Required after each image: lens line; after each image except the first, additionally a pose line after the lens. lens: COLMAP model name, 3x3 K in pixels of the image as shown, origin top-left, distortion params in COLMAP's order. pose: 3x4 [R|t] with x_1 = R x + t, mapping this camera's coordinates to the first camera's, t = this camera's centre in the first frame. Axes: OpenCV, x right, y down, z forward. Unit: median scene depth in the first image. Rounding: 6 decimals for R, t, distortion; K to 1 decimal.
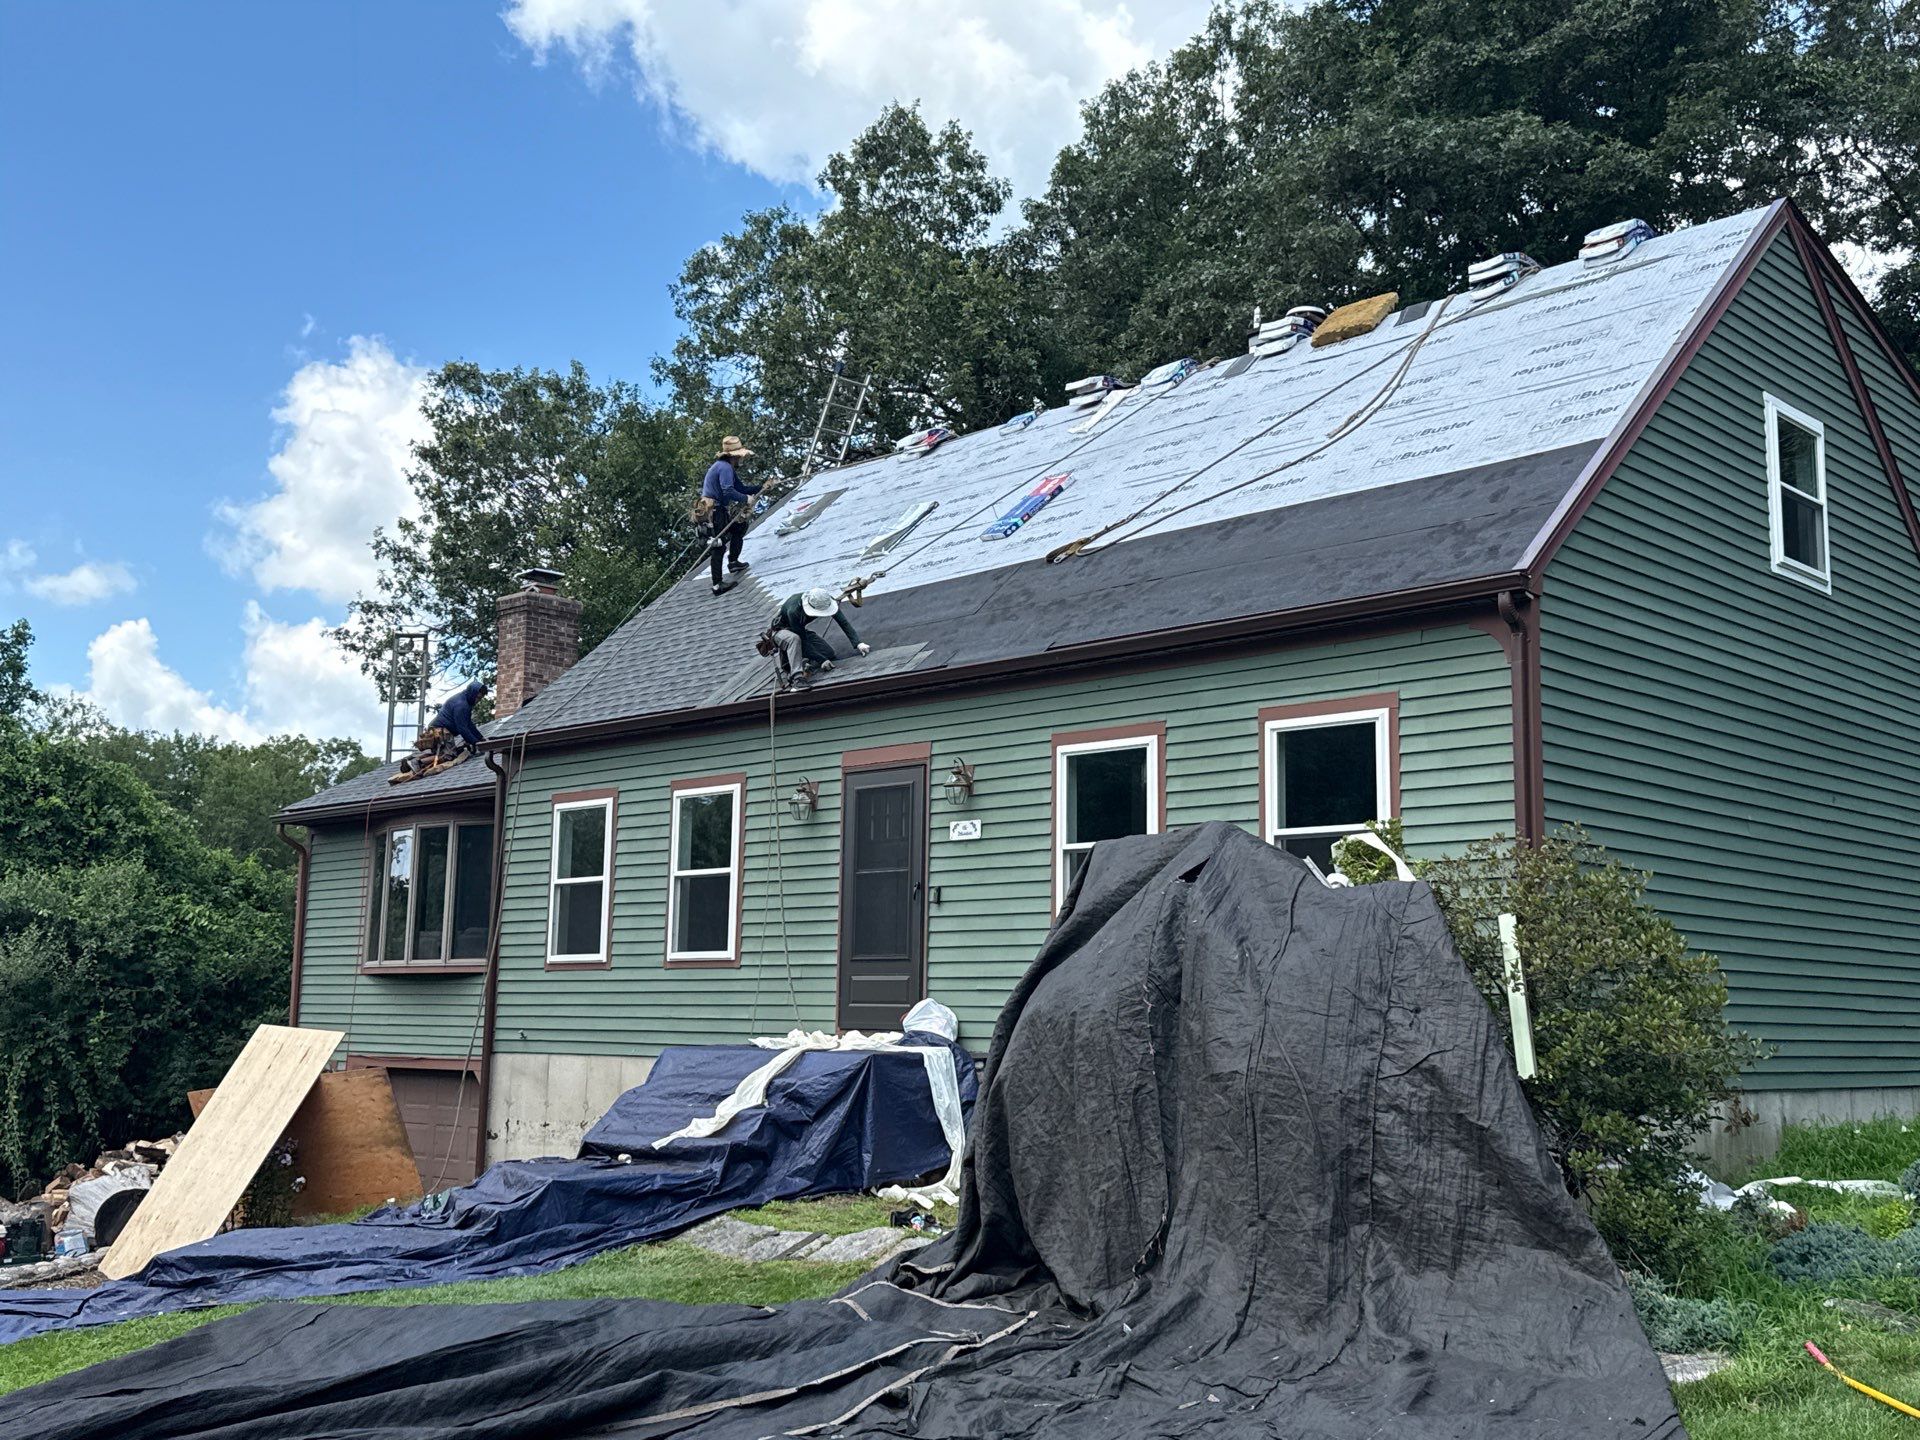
lens RADIAL K [[1974.5, 0, 960.0], [0, 1974.5, 720.0], [0, 0, 1]] dist [0.084971, 0.007065]
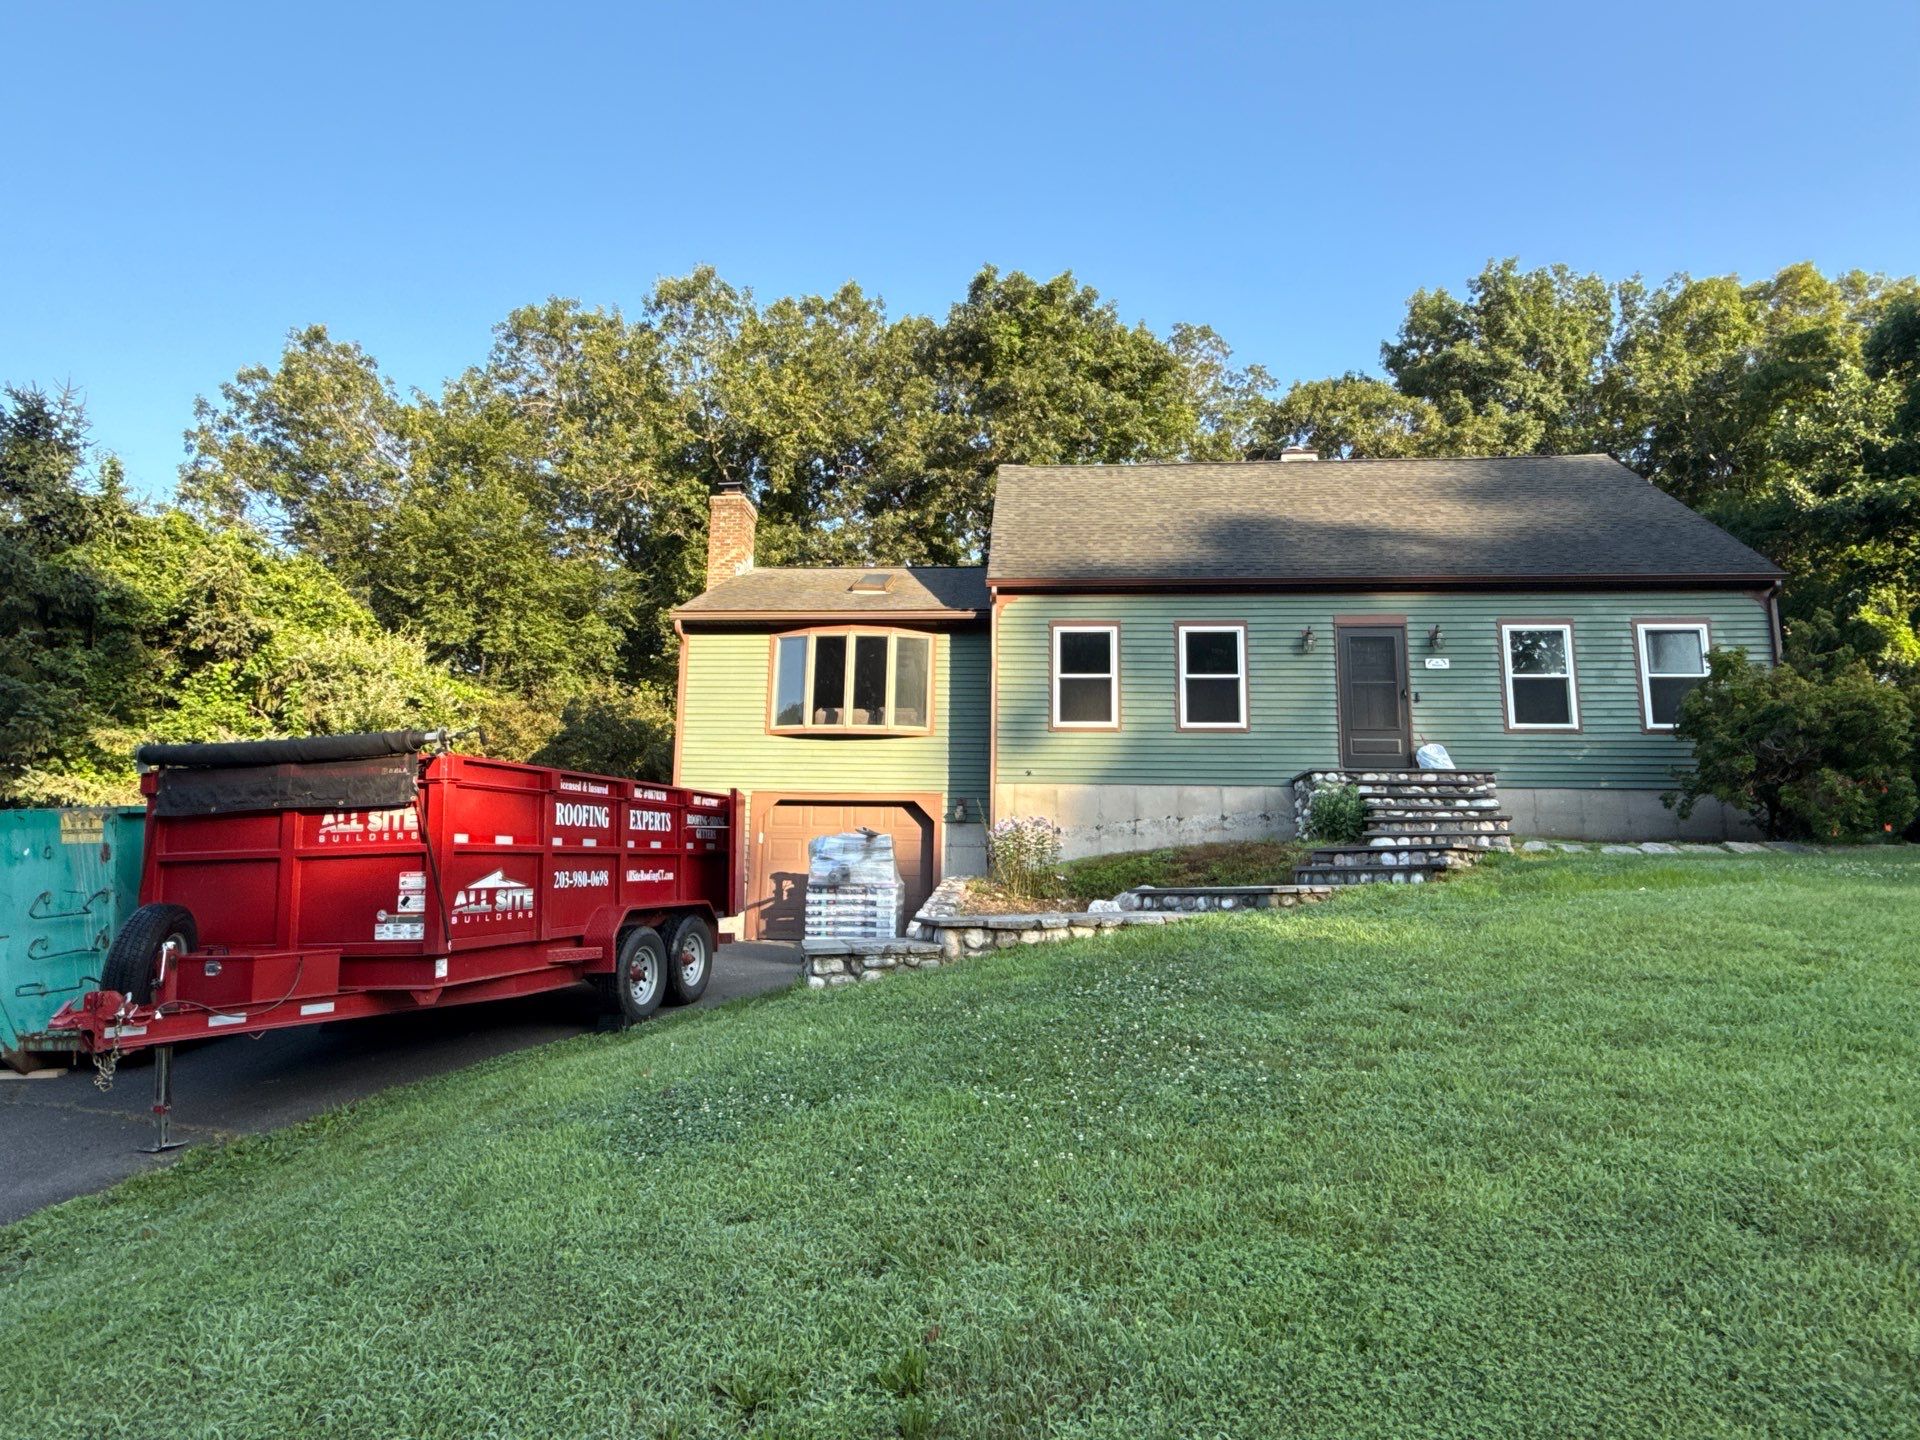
lens RADIAL K [[1057.7, 0, 957.0], [0, 1057.7, 717.6], [0, 0, 1]] dist [-0.011038, 0.015463]
pose [[0.768143, 0.111515, 0.630493, -0.803695], [-0.103660, 0.993385, -0.049408, 0.167879], [-0.631832, -0.027404, 0.774621, 0.416916]]
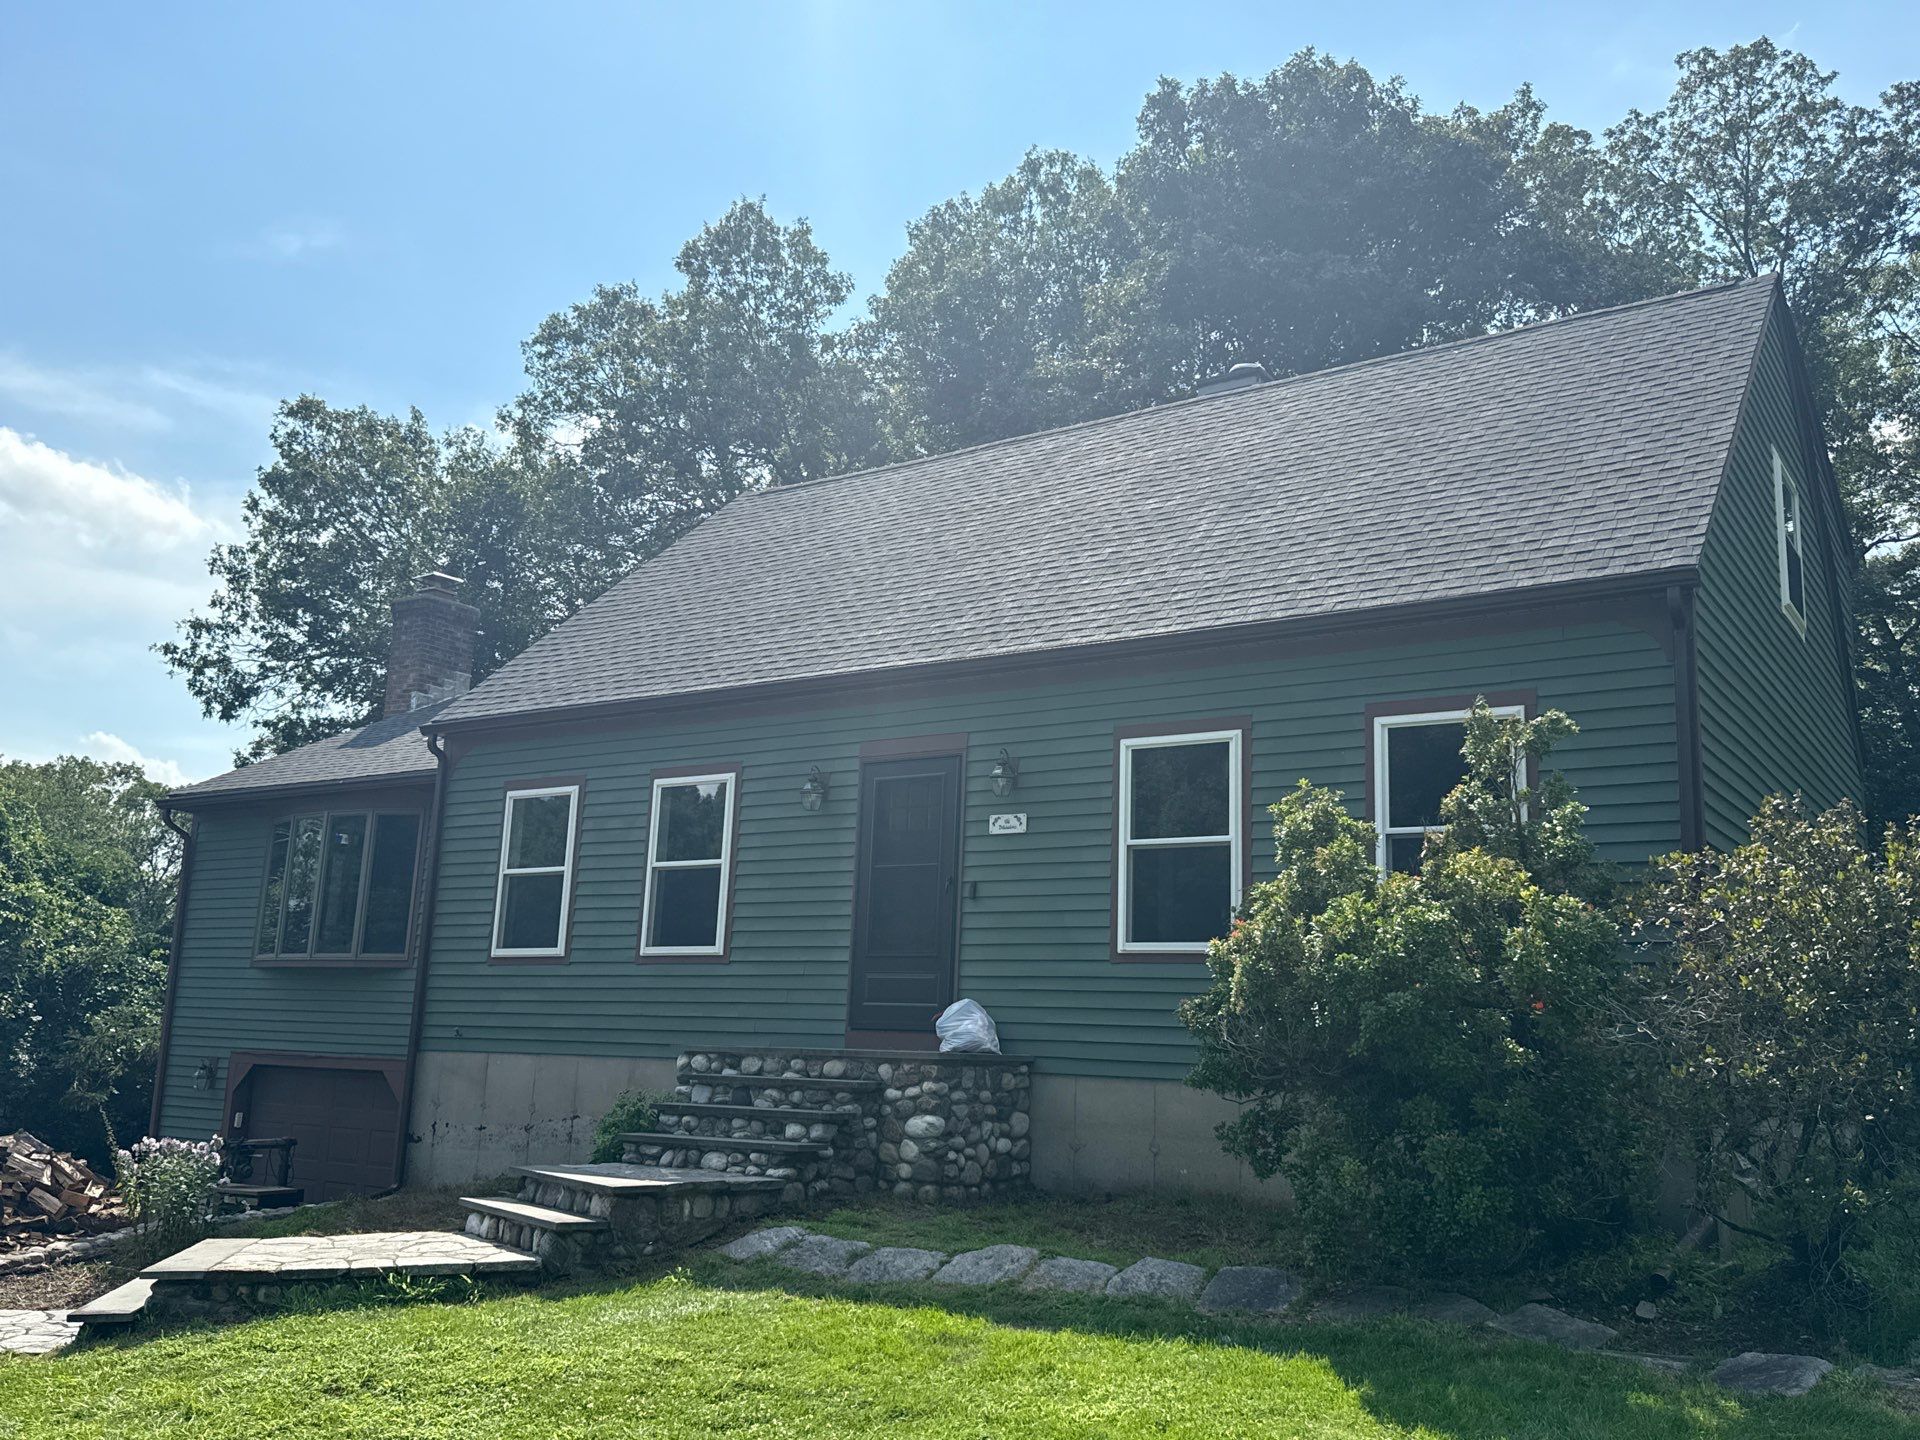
lens RADIAL K [[1663.5, 0, 967.1], [0, 1663.5, 719.8], [0, 0, 1]] dist [0.118841, -0.183066]
pose [[0.982878, 0.056764, 0.175299, -0.134013], [-0.049186, 0.997670, -0.047276, 0.036530], [-0.177574, 0.037844, 0.983380, 0.163717]]
